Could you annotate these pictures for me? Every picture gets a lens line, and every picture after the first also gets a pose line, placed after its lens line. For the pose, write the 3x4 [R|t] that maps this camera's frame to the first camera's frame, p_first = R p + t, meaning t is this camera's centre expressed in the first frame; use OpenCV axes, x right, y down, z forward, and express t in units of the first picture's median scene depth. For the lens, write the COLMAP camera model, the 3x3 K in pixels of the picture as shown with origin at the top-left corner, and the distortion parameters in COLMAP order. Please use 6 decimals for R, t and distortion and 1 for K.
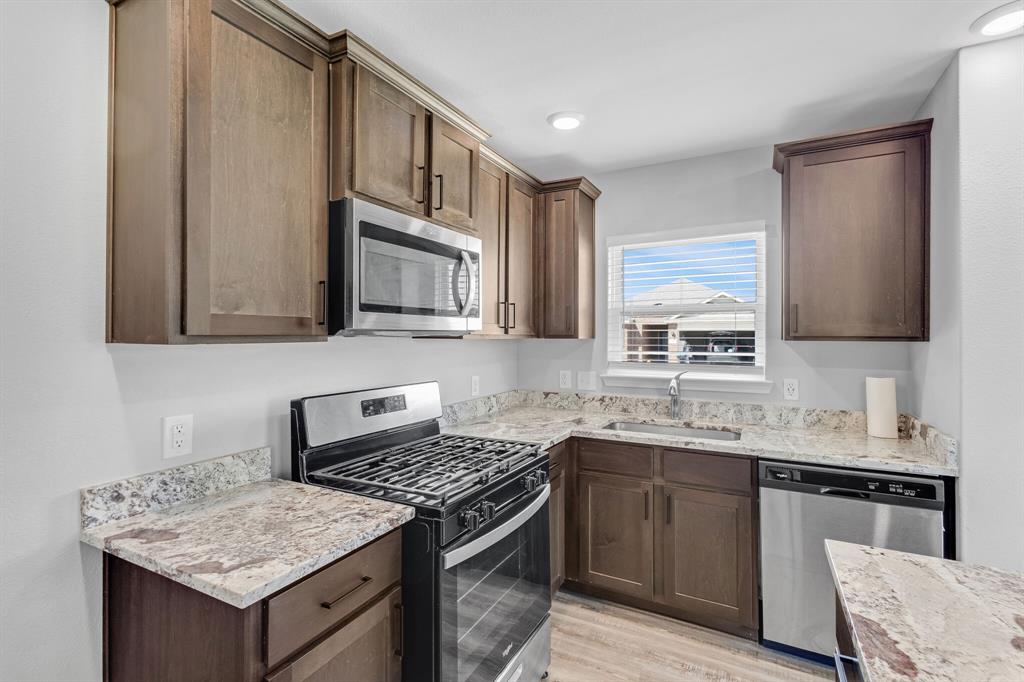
lens RADIAL K [[476.1, 0, 514.8], [0, 476.1, 330.7], [0, 0, 1]] dist [0.007542, 0.000634]
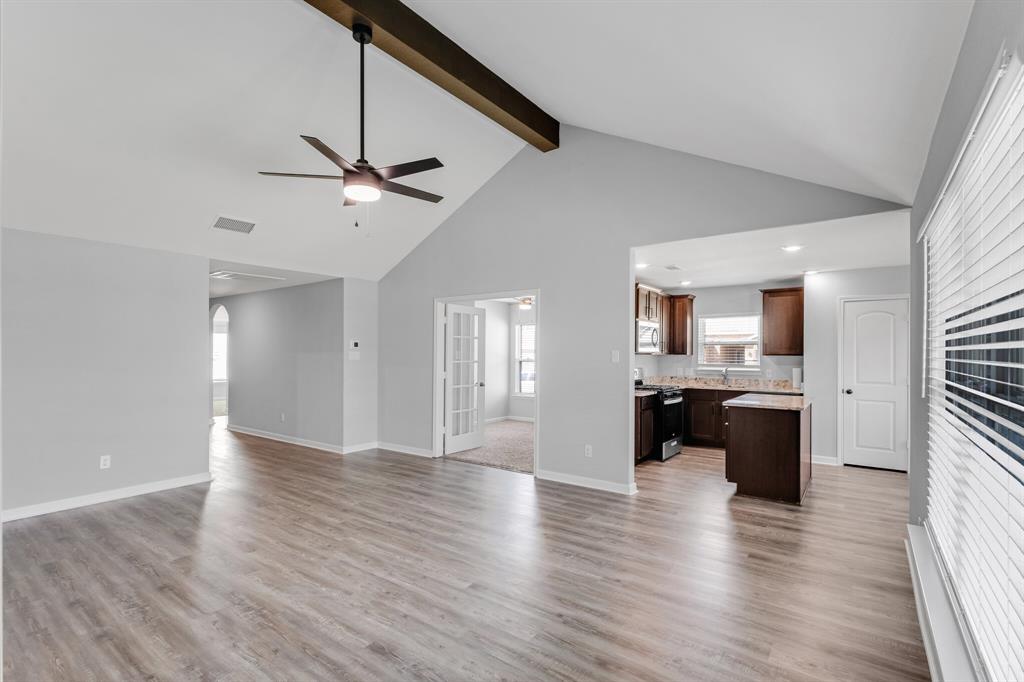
lens RADIAL K [[476.1, 0, 505.9], [0, 476.1, 347.6], [0, 0, 1]] dist [0.007542, 0.000634]
pose [[0.986199, 0.002270, -0.165548, -0.588748], [-0.002031, 0.999997, 0.001612, -0.034283], [0.165551, -0.001253, 0.986200, -2.493545]]
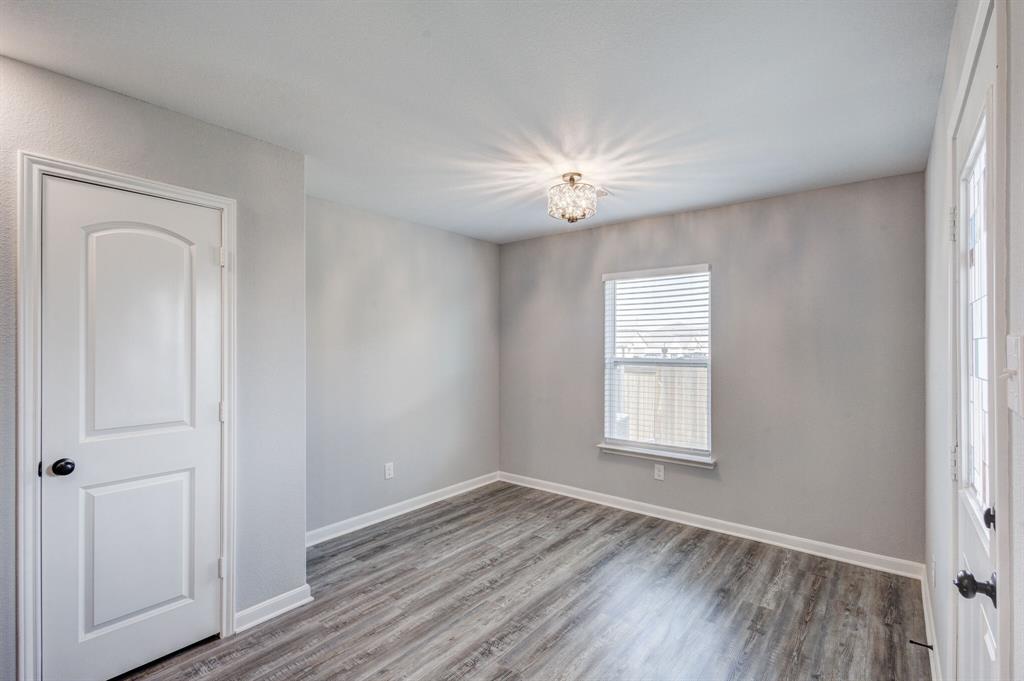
lens RADIAL K [[470.7, 0, 508.9], [0, 470.7, 344.3], [0, 0, 1]] dist [0.005374, -0.002338]
pose [[0.190483, 0.001650, 0.981689, 0.281654], [-0.003700, 0.999993, -0.000963, 0.002061], [-0.981684, -0.003449, 0.190487, -0.260431]]
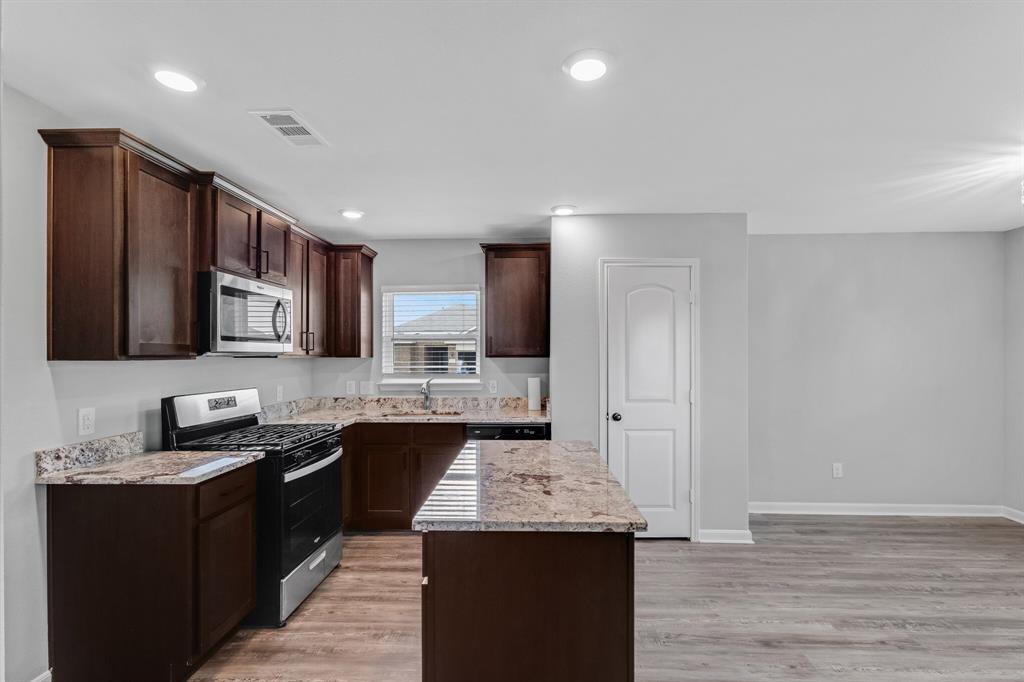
lens RADIAL K [[476.1, 0, 516.8], [0, 476.1, 353.2], [0, 0, 1]] dist [0.007542, 0.000634]
pose [[0.900606, -0.001336, 0.434634, -0.091726], [-0.000783, 0.999989, 0.004695, -0.004571], [-0.434635, -0.004569, 0.900595, -0.681790]]
